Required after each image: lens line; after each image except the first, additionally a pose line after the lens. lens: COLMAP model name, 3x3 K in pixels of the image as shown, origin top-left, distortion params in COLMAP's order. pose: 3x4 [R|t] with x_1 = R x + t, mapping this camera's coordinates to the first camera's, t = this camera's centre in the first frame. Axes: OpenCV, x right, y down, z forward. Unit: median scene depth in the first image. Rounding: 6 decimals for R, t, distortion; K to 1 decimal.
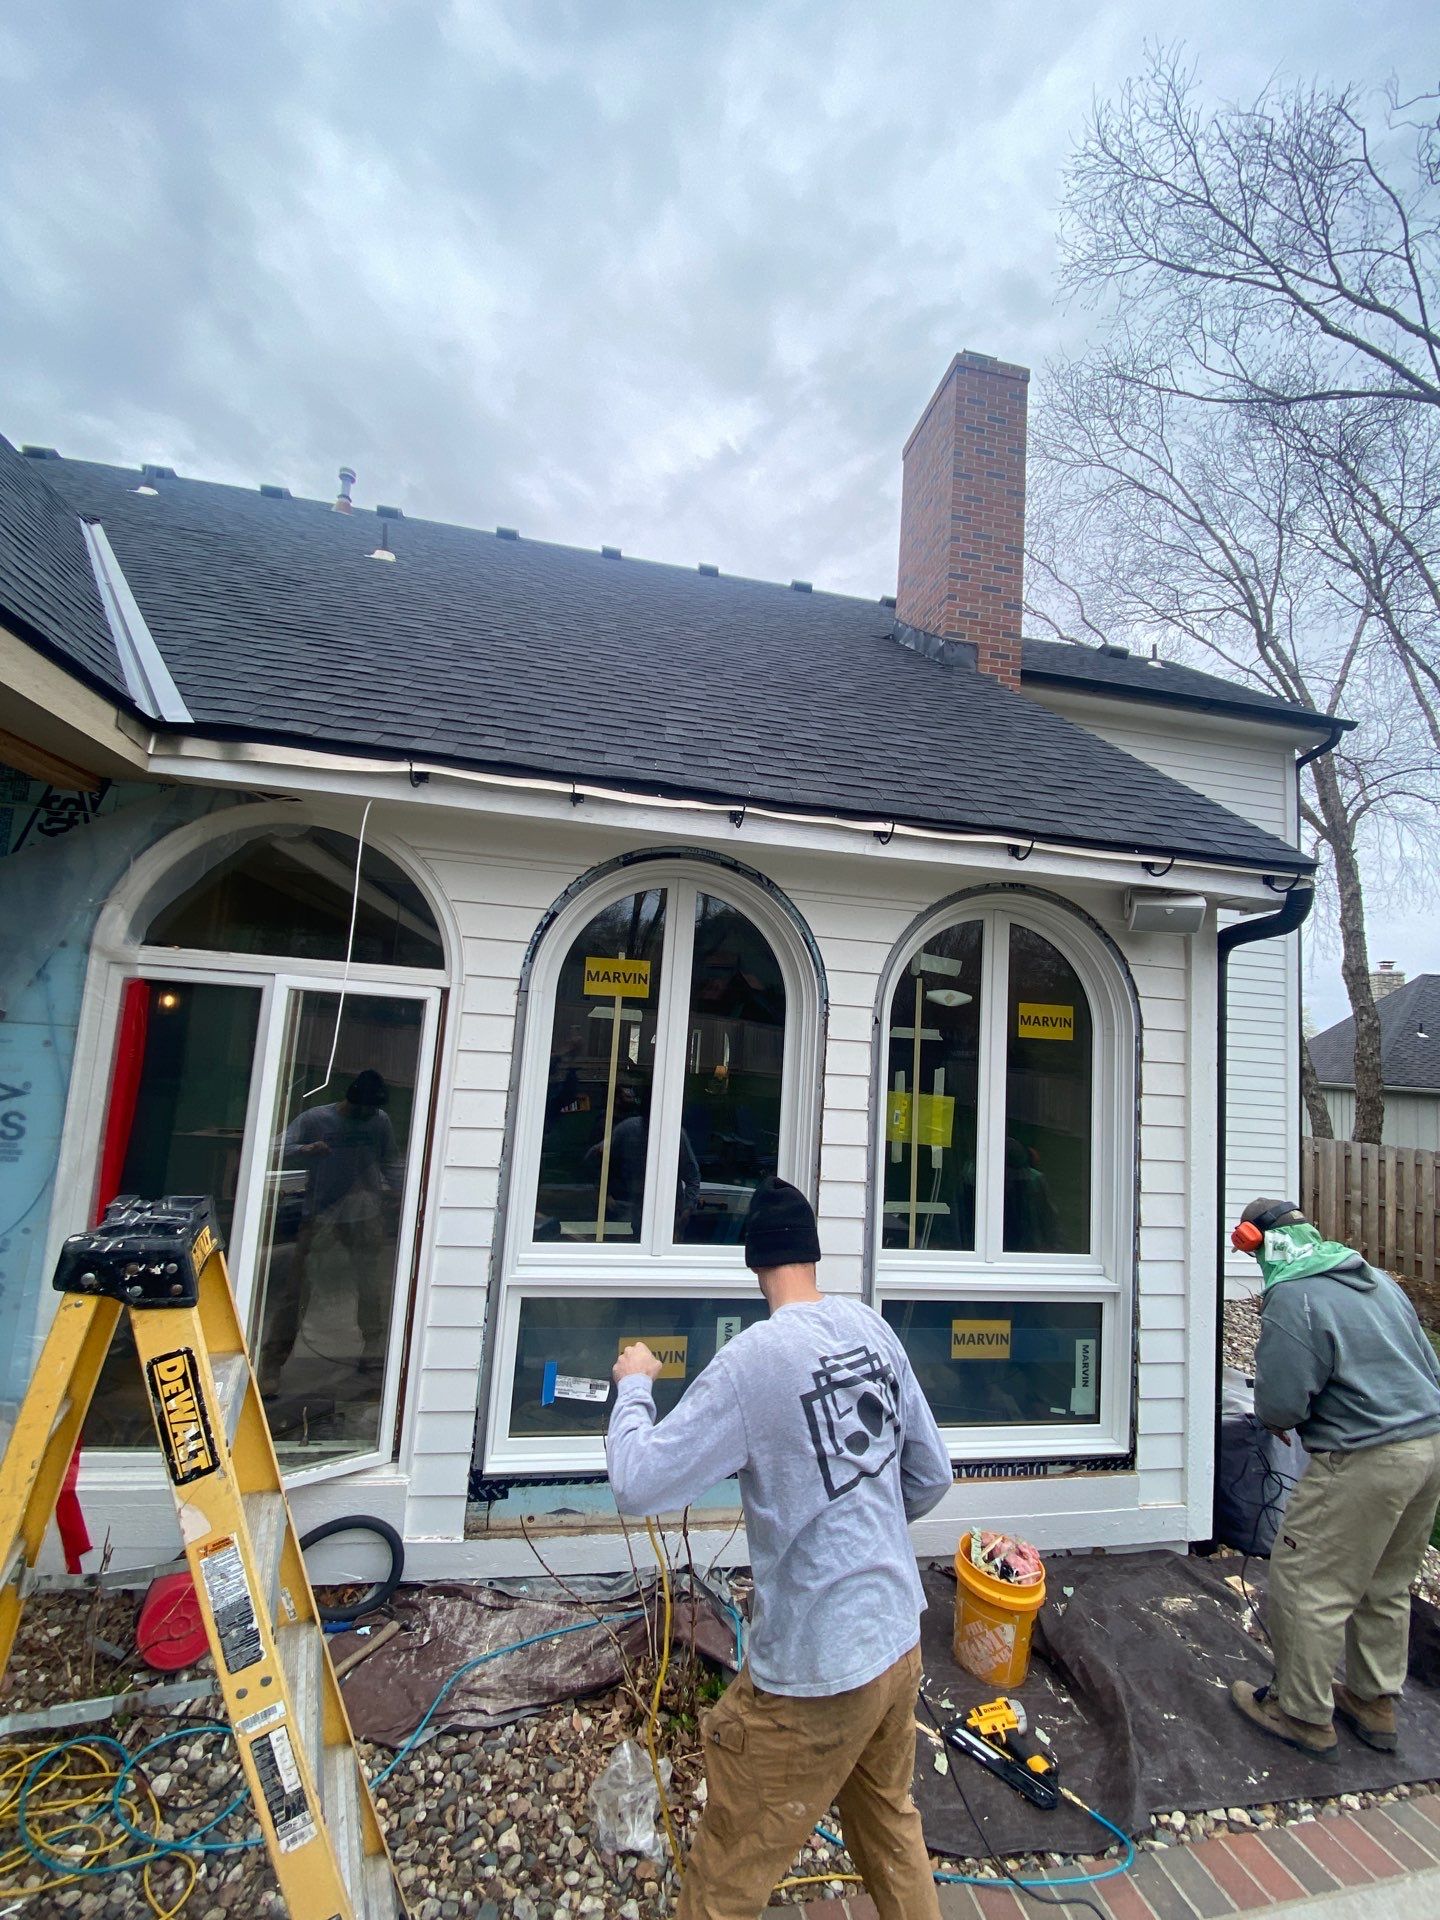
lens RADIAL K [[780.0, 0, 720.0], [0, 780.0, 960.0], [0, 0, 1]] dist [0.001493, 0.000147]
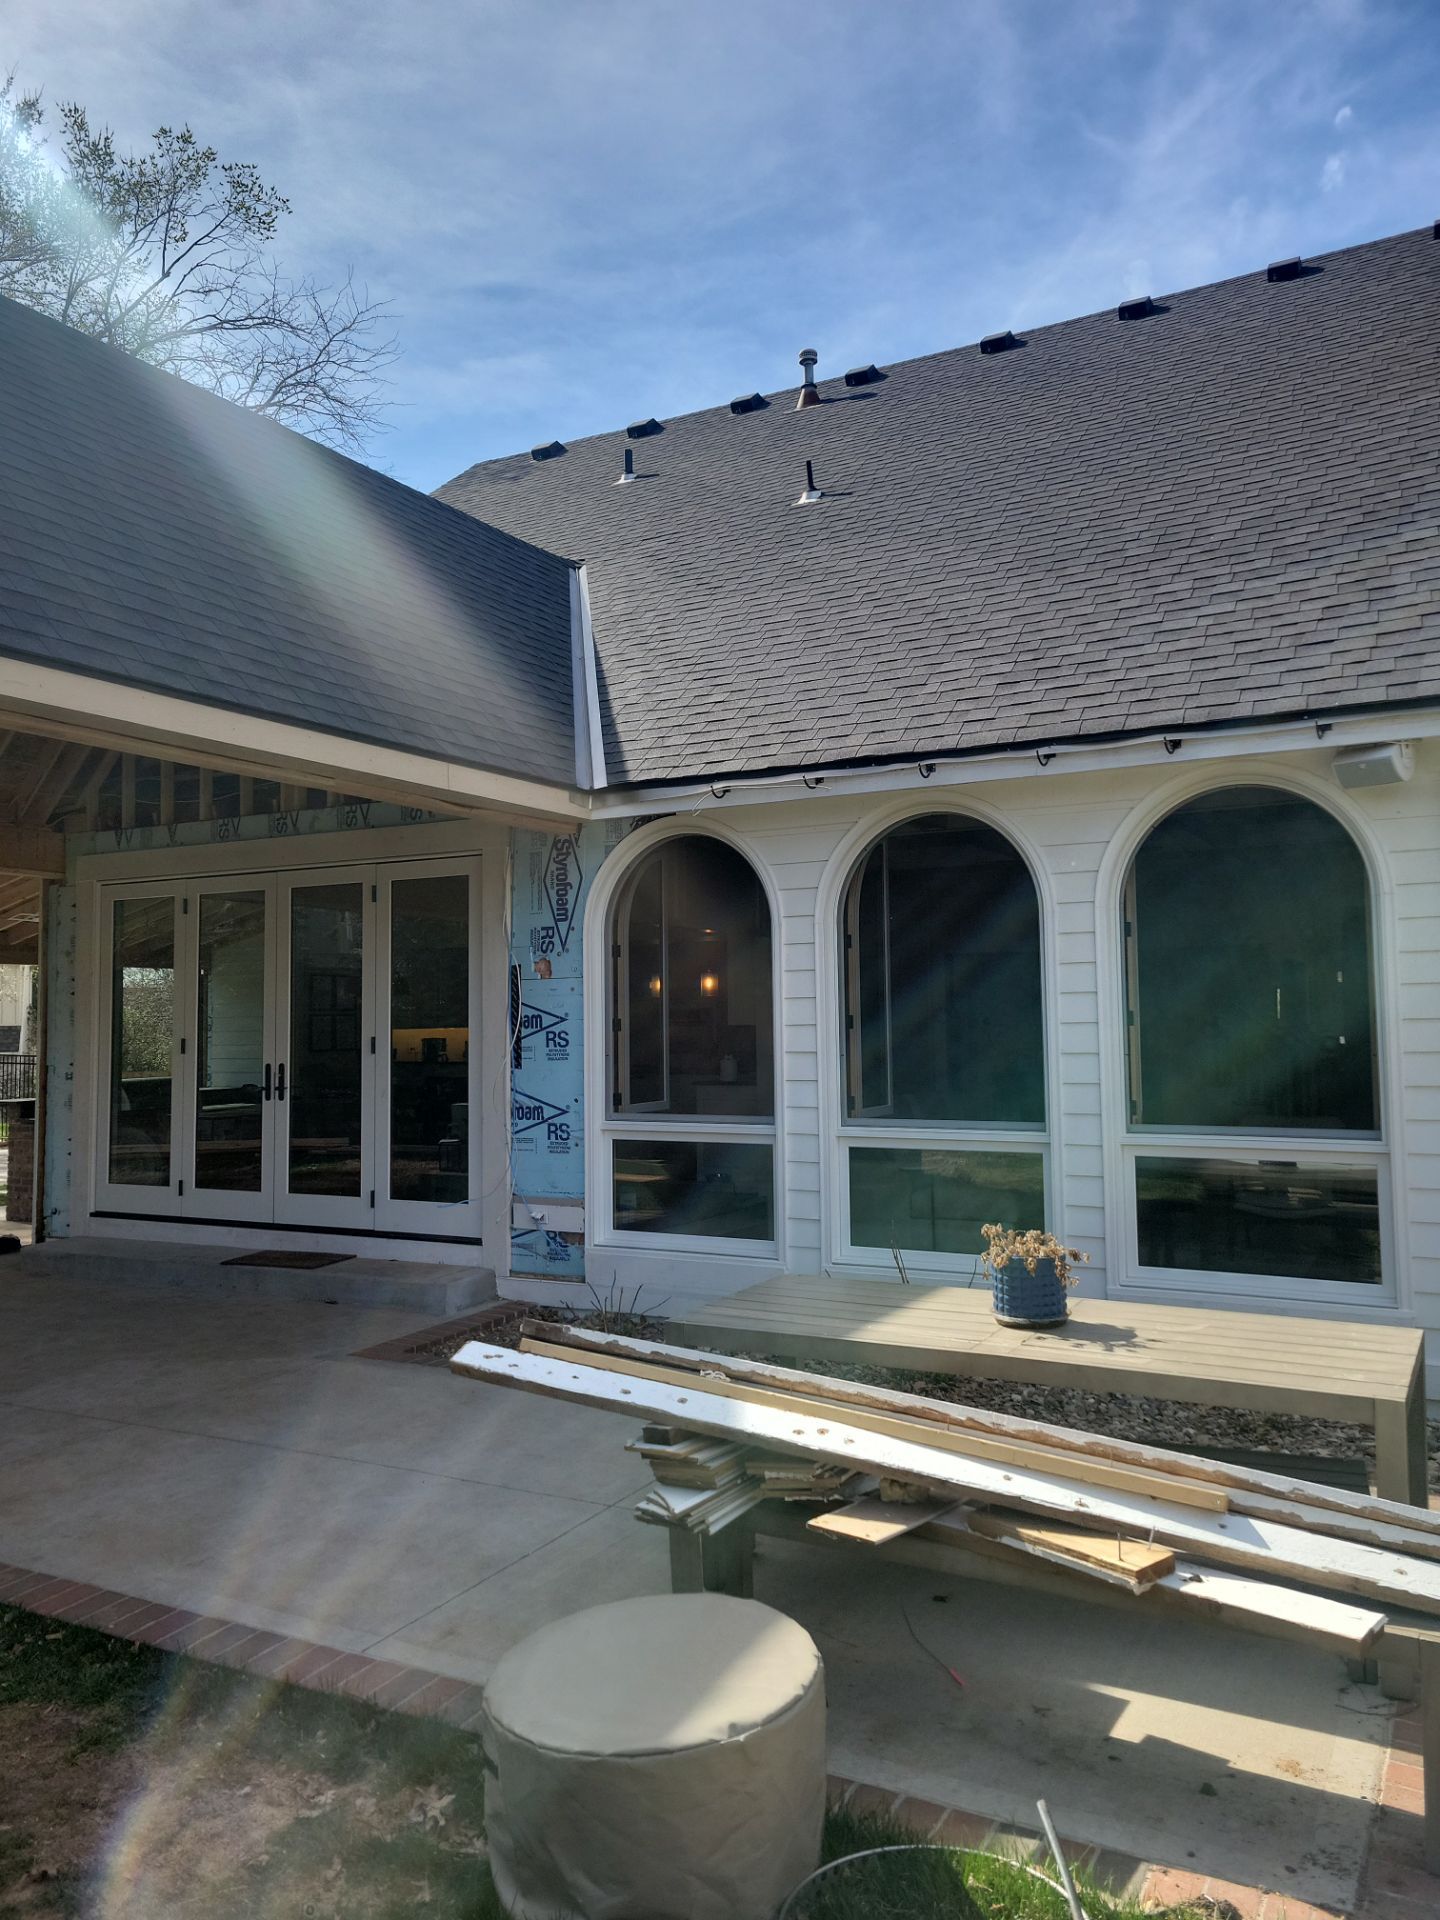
lens RADIAL K [[1374.2, 0, 720.0], [0, 1374.2, 960.0], [0, 0, 1]] dist [-0.002816, -0.001050]
pose [[0.770934, -0.105535, -0.628110, 1.182353], [0.133122, 0.991095, -0.003132, 0.091076], [0.622848, -0.081201, 0.778118, -1.037760]]
